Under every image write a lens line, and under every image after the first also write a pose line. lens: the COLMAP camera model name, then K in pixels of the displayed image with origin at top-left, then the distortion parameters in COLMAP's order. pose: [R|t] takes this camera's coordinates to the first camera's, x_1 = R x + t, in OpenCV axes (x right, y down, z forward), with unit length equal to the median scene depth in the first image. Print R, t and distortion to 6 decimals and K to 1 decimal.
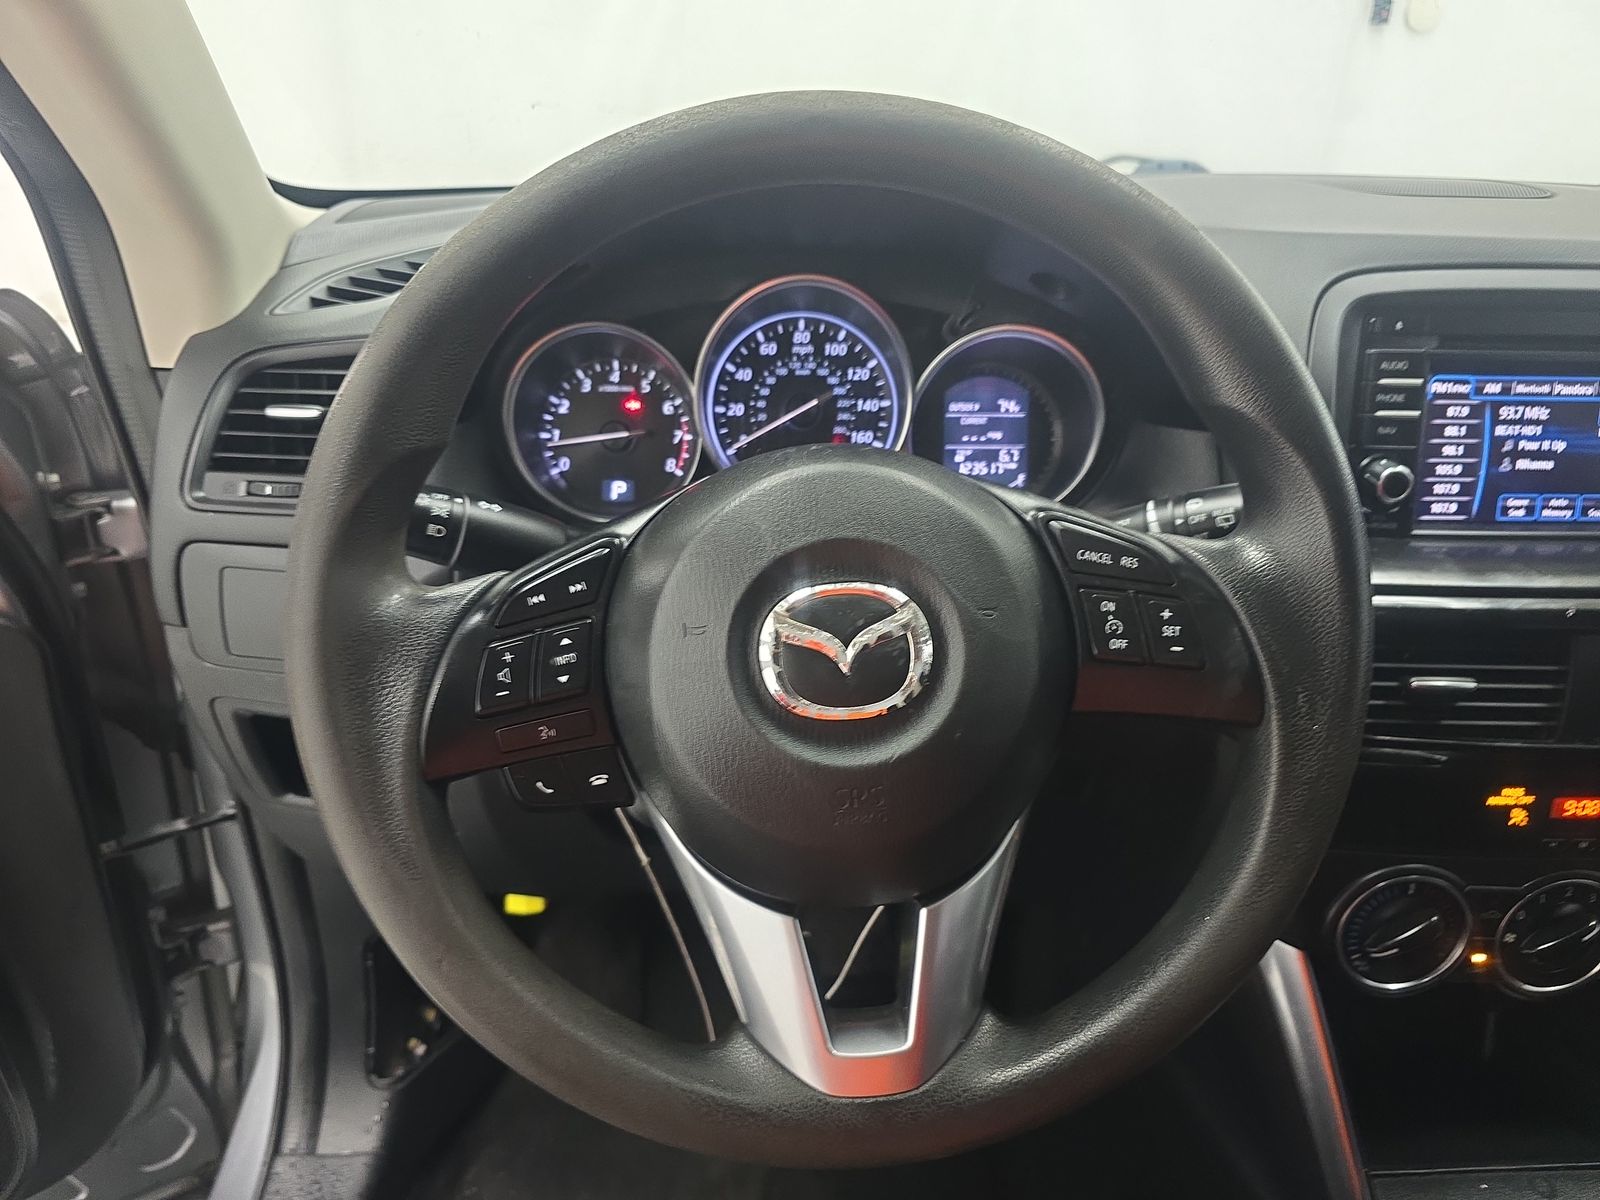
lens RADIAL K [[1069.5, 0, 805.9], [0, 1069.5, 586.5], [0, 0, 1]] dist [0.008296, -0.014357]
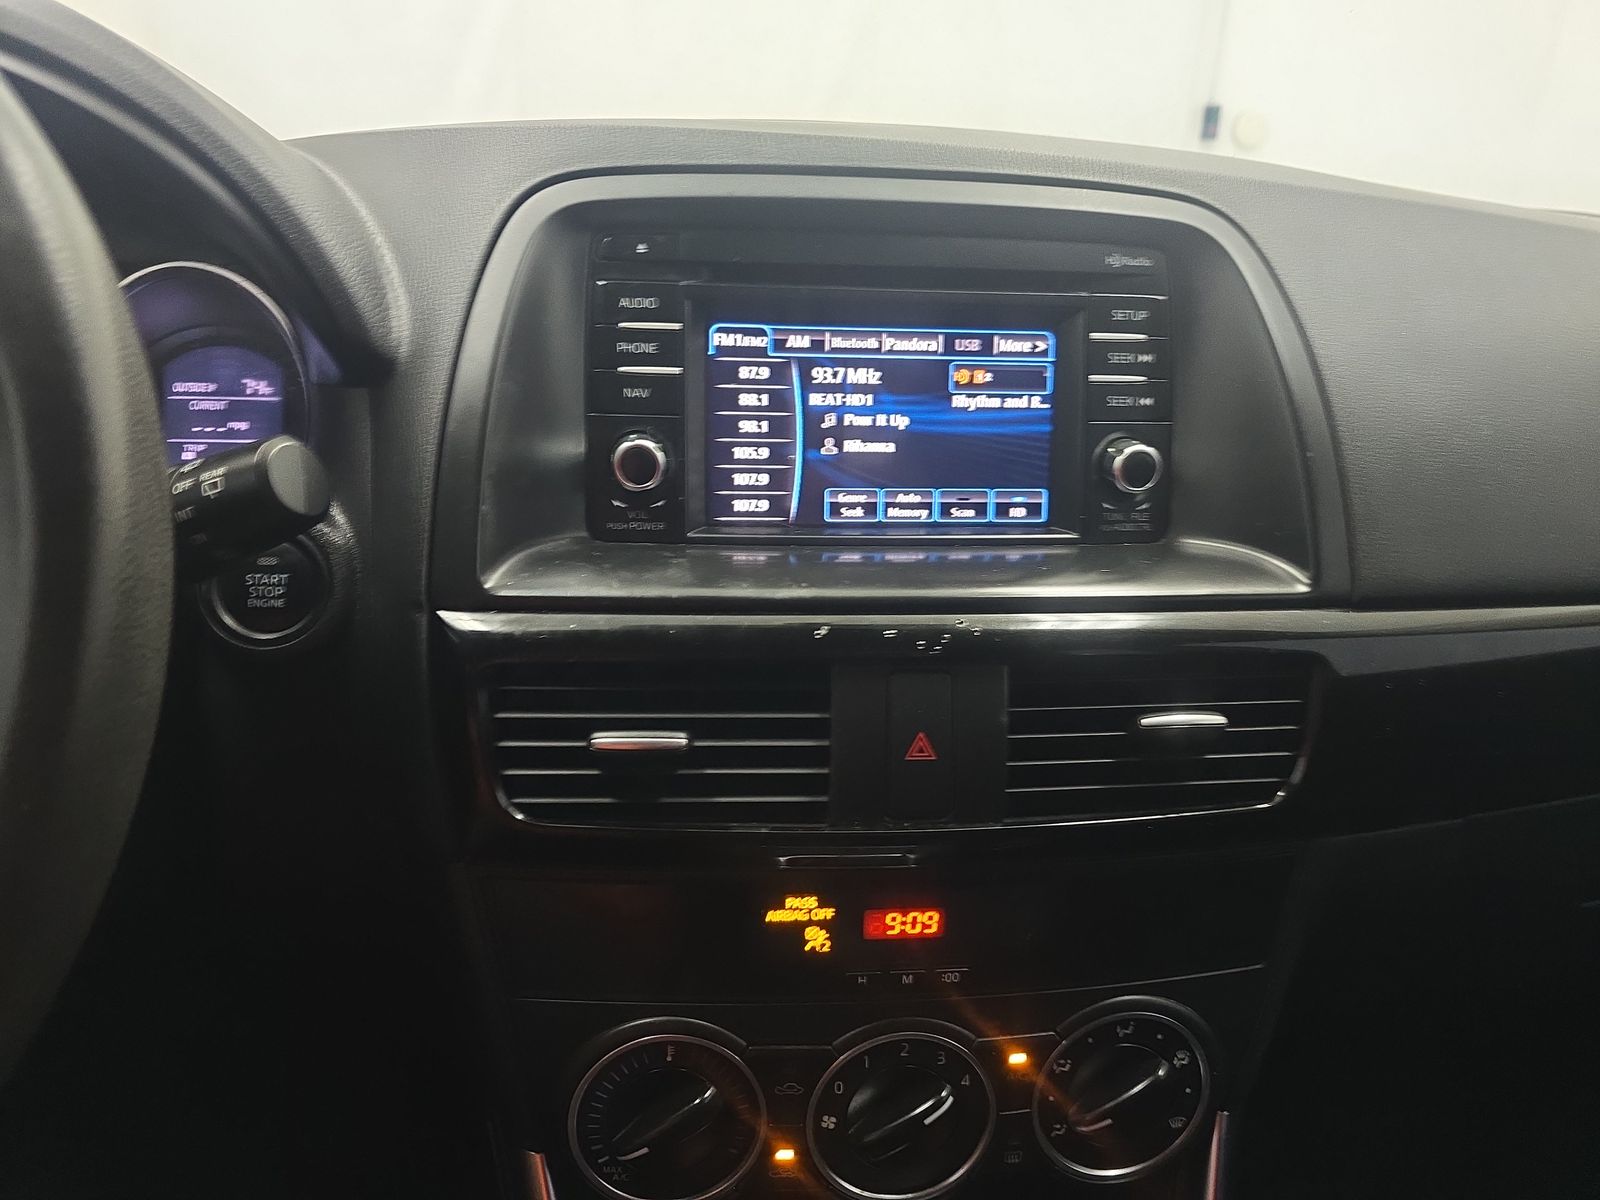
lens RADIAL K [[1069.5, 0, 809.6], [0, 1069.5, 598.9], [0, 0, 1]] dist [0.008296, -0.014357]
pose [[0.998059, -0.003862, 0.062161, 0.549988], [0.009764, 0.995437, -0.094916, 0.055351], [-0.061511, 0.095339, 0.993543, 0.260730]]
